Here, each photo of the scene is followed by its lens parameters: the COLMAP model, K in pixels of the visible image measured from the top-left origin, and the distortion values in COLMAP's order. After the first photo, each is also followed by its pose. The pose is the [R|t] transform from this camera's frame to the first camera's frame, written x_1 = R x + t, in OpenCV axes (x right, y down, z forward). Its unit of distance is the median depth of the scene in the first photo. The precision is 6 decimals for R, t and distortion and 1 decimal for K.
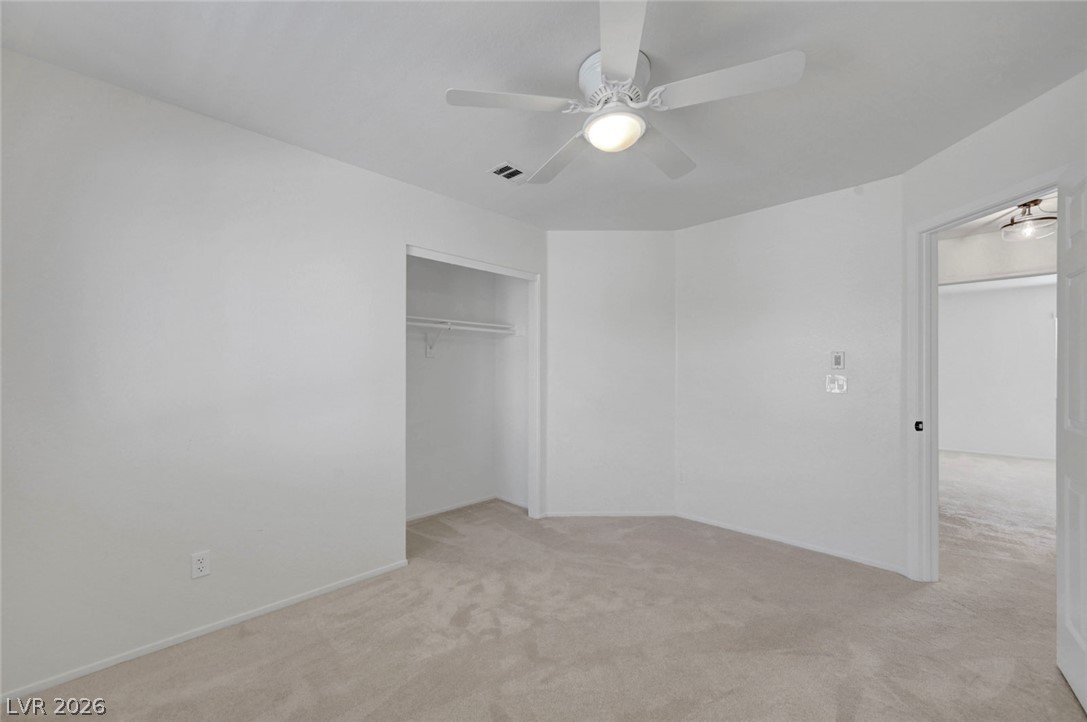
lens RADIAL K [[431.4, 0, 540.1], [0, 431.4, 365.4], [0, 0, 1]] dist [-0.000798, 0.000634]
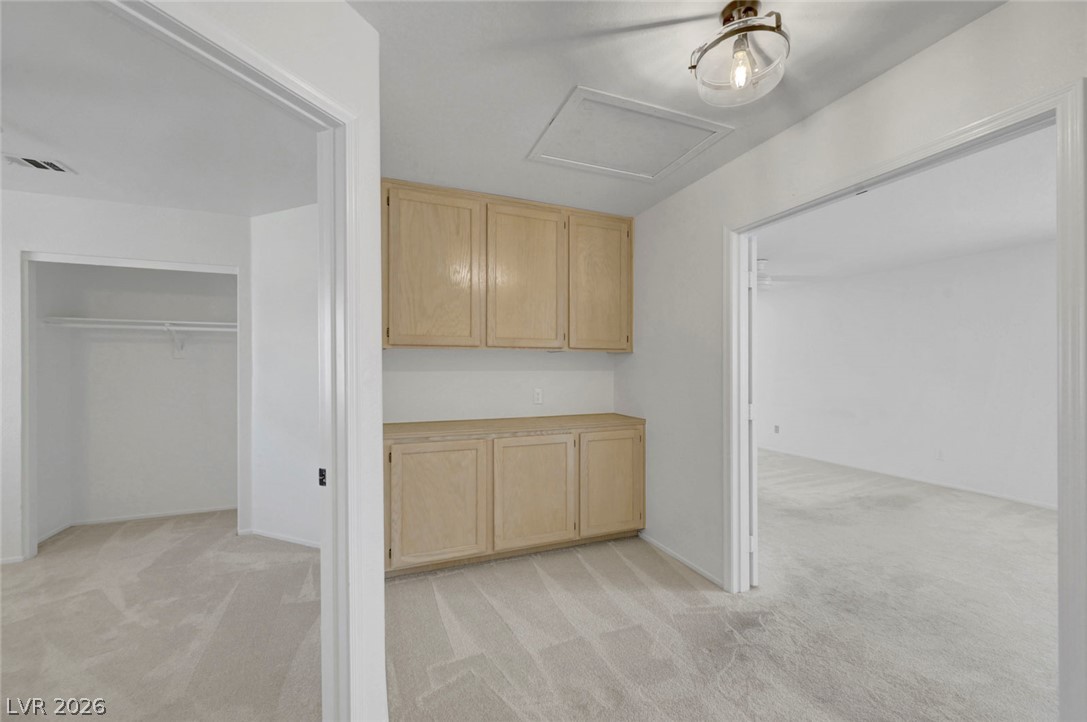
lens RADIAL K [[431.4, 0, 544.1], [0, 431.4, 362.1], [0, 0, 1]] dist [-0.000798, 0.000634]
pose [[0.920551, -0.003085, -0.390609, 0.978214], [0.000911, 0.999983, -0.005751, -0.004123], [0.390620, 0.004939, 0.920539, 0.425908]]
